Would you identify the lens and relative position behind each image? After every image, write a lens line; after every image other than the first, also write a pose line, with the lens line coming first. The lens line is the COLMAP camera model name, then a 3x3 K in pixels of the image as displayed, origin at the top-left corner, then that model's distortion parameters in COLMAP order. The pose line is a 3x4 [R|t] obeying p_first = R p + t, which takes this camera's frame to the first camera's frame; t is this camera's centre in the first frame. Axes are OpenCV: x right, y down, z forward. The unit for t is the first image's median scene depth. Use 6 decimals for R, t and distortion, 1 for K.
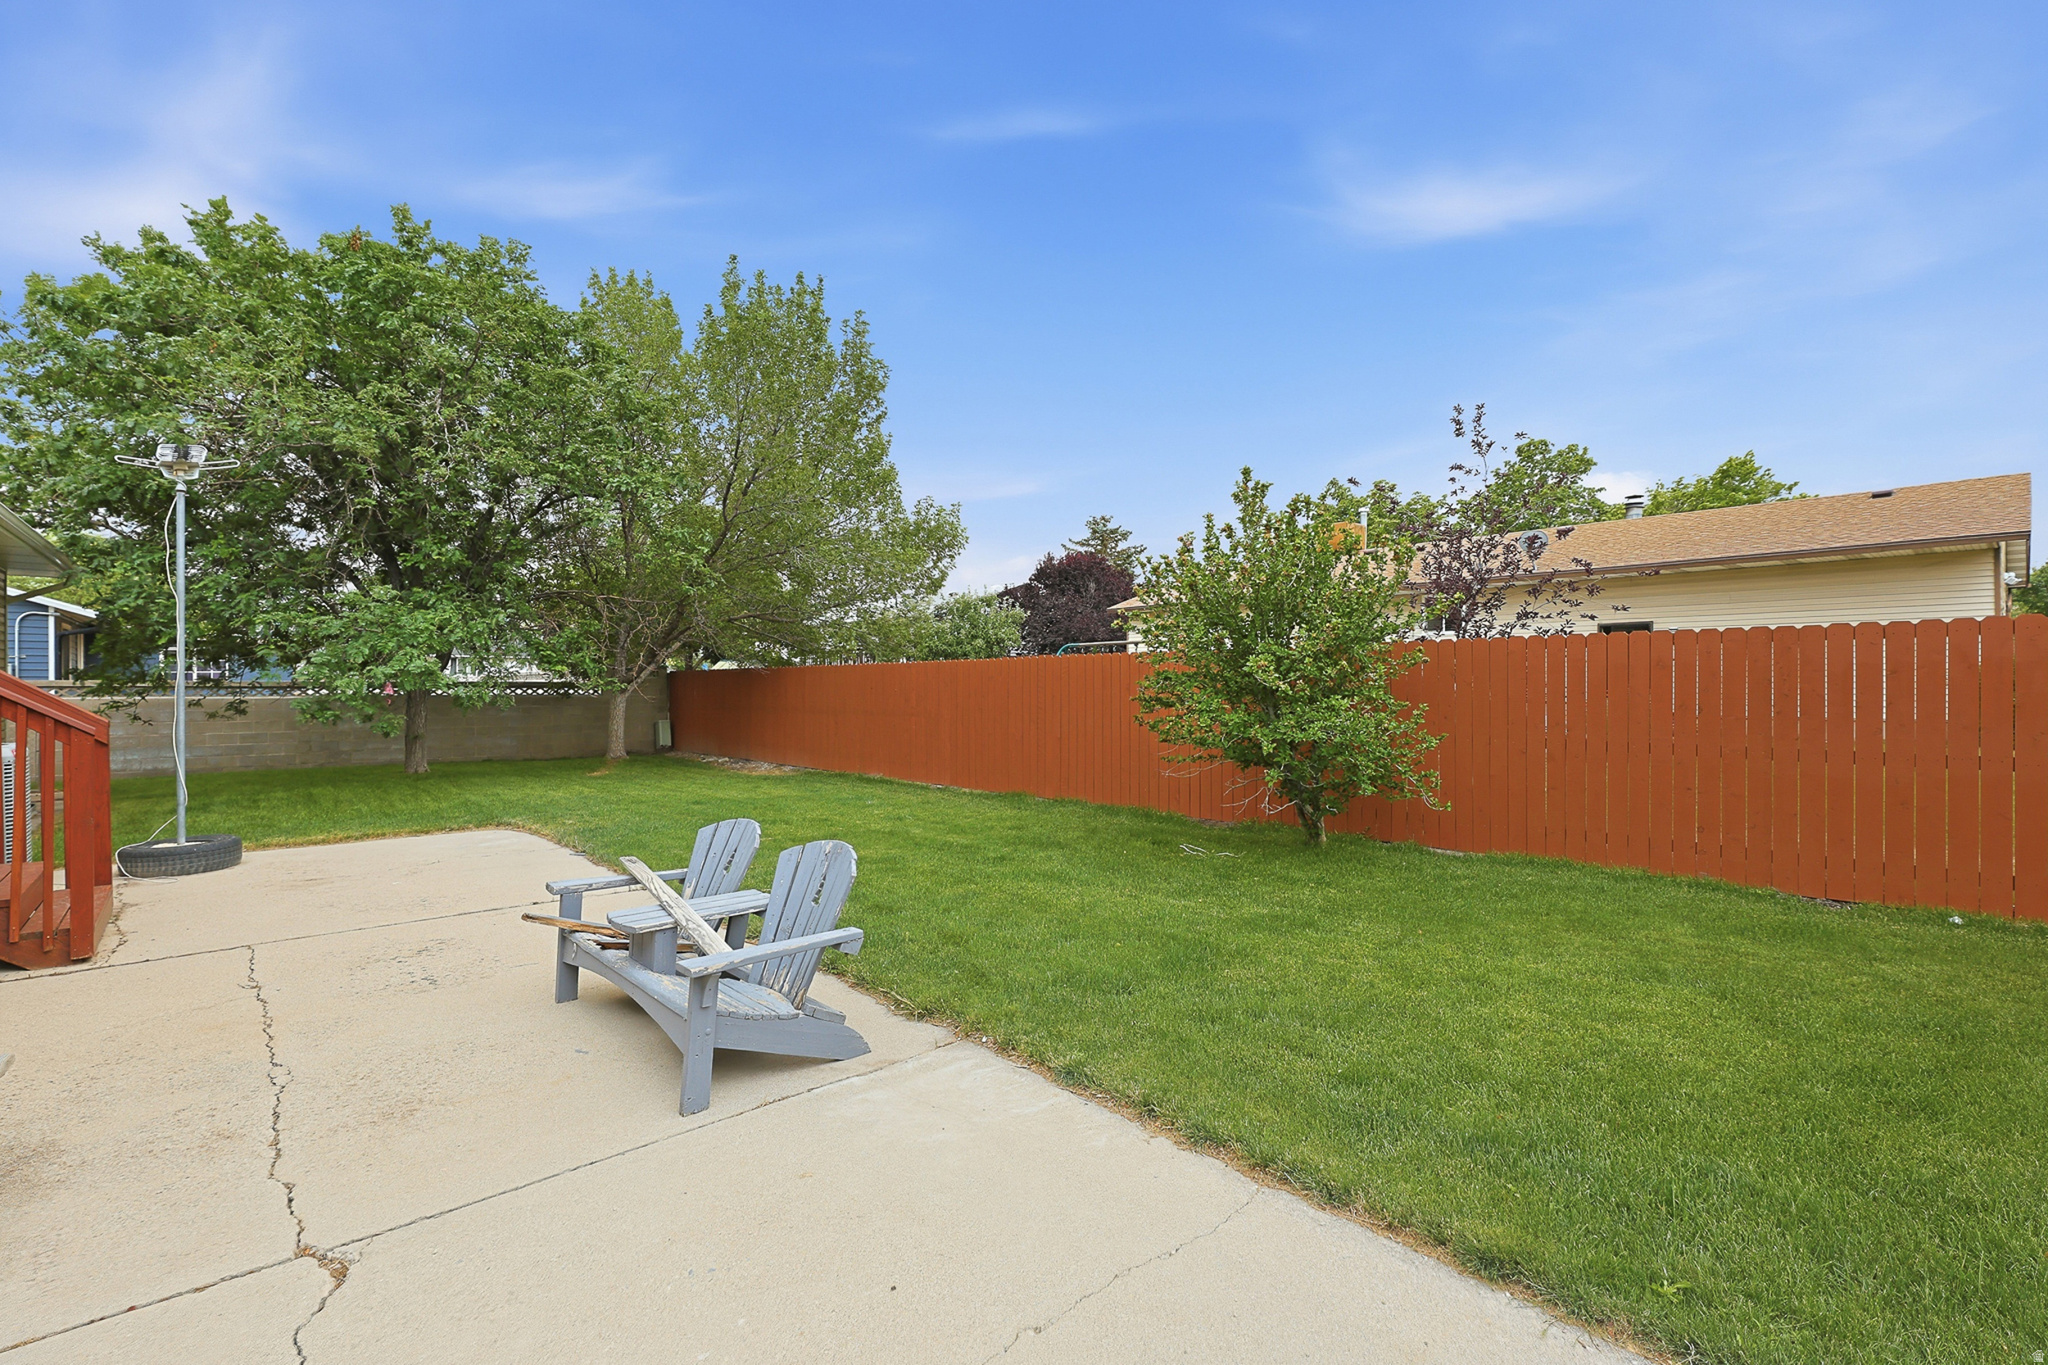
lens RADIAL K [[903.9, 0, 1022.8], [0, 903.9, 682.0], [0, 0, 1]] dist [-0.000559, -0.000013]
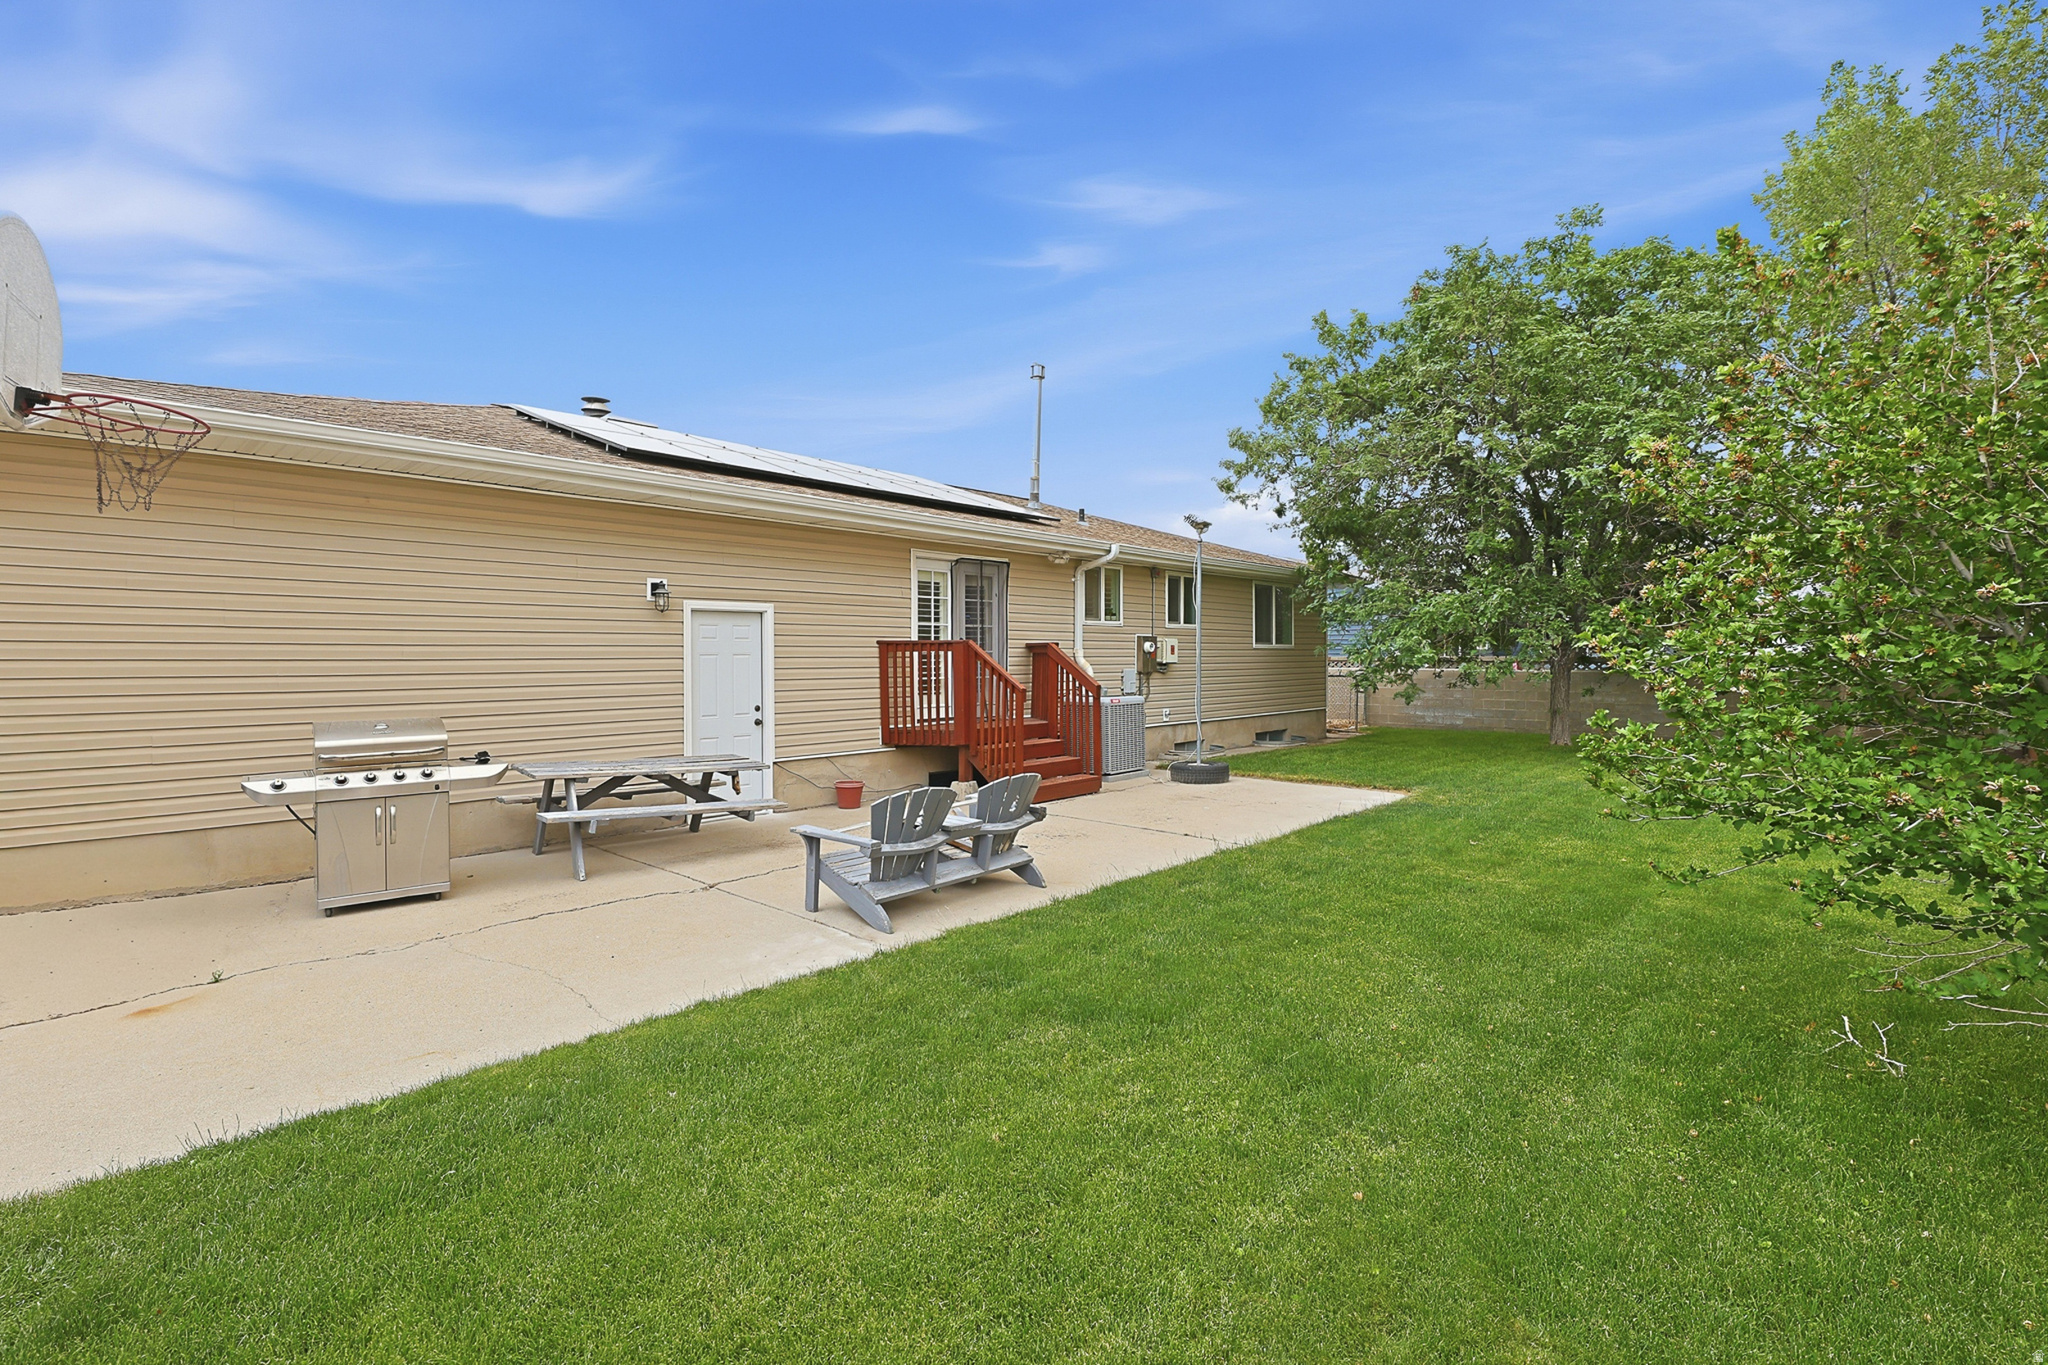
lens RADIAL K [[903.9, 0, 1022.8], [0, 903.9, 682.0], [0, 0, 1]] dist [-0.000559, -0.000013]
pose [[0.094413, 0.024210, -0.995239, 0.486360], [0.008393, 0.999649, 0.025113, -0.006820], [0.995498, -0.010724, 0.094176, 0.419747]]
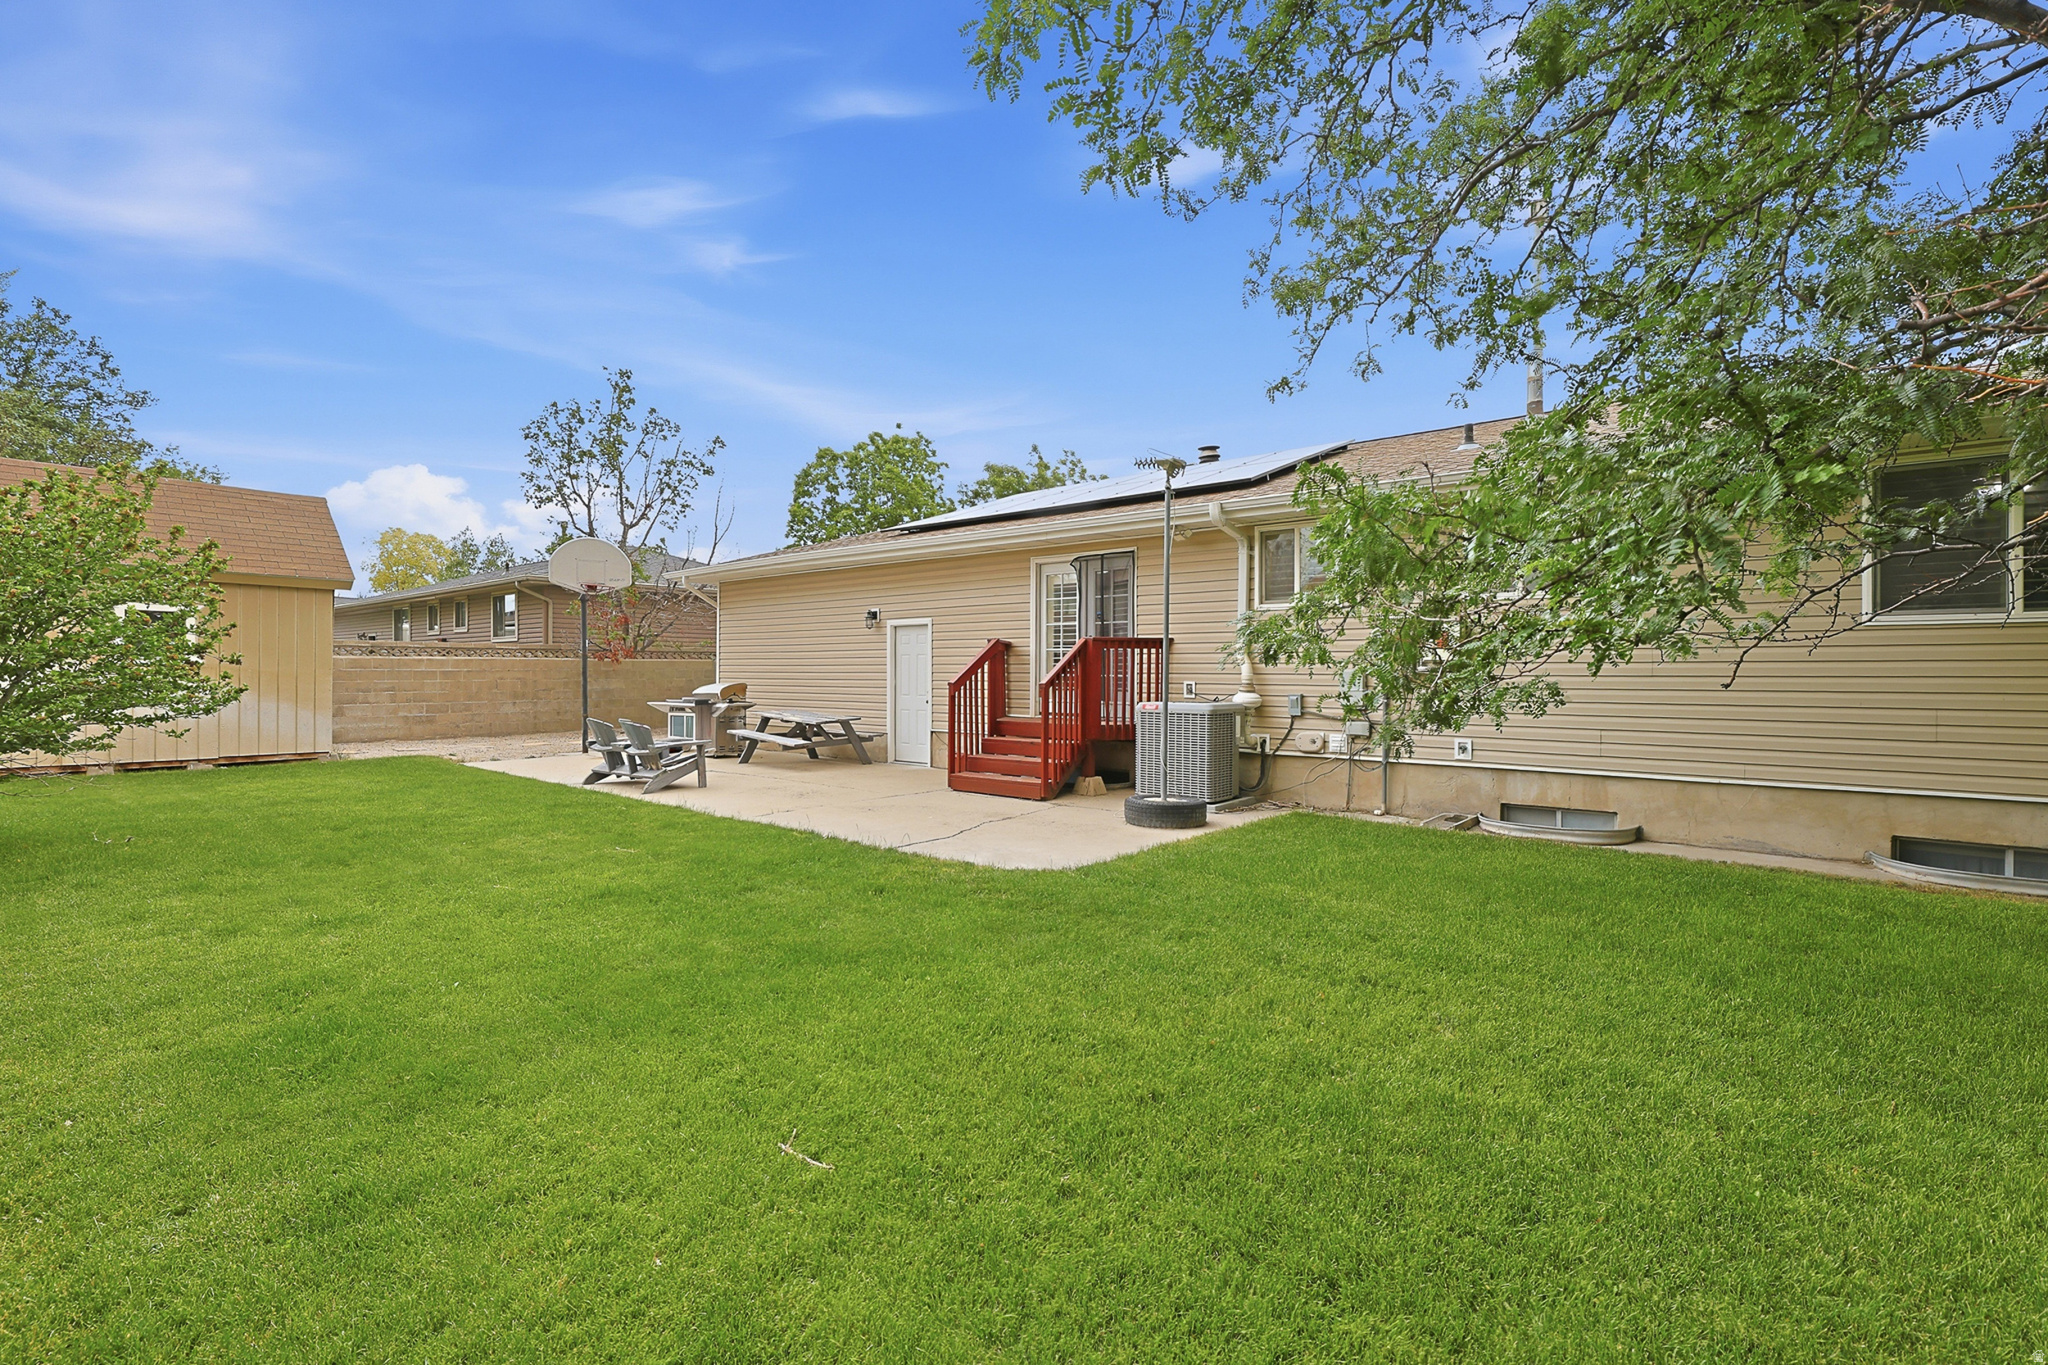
lens RADIAL K [[853.0, 0, 1028.3], [0, 853.0, 682.9], [0, 0, 1]] dist [-0.002214, -0.000416]
pose [[-0.985026, 0.001940, -0.172396, -0.424464], [-0.000567, 0.999895, 0.014488, 0.011231], [0.172406, 0.014369, -0.984921, 1.539172]]
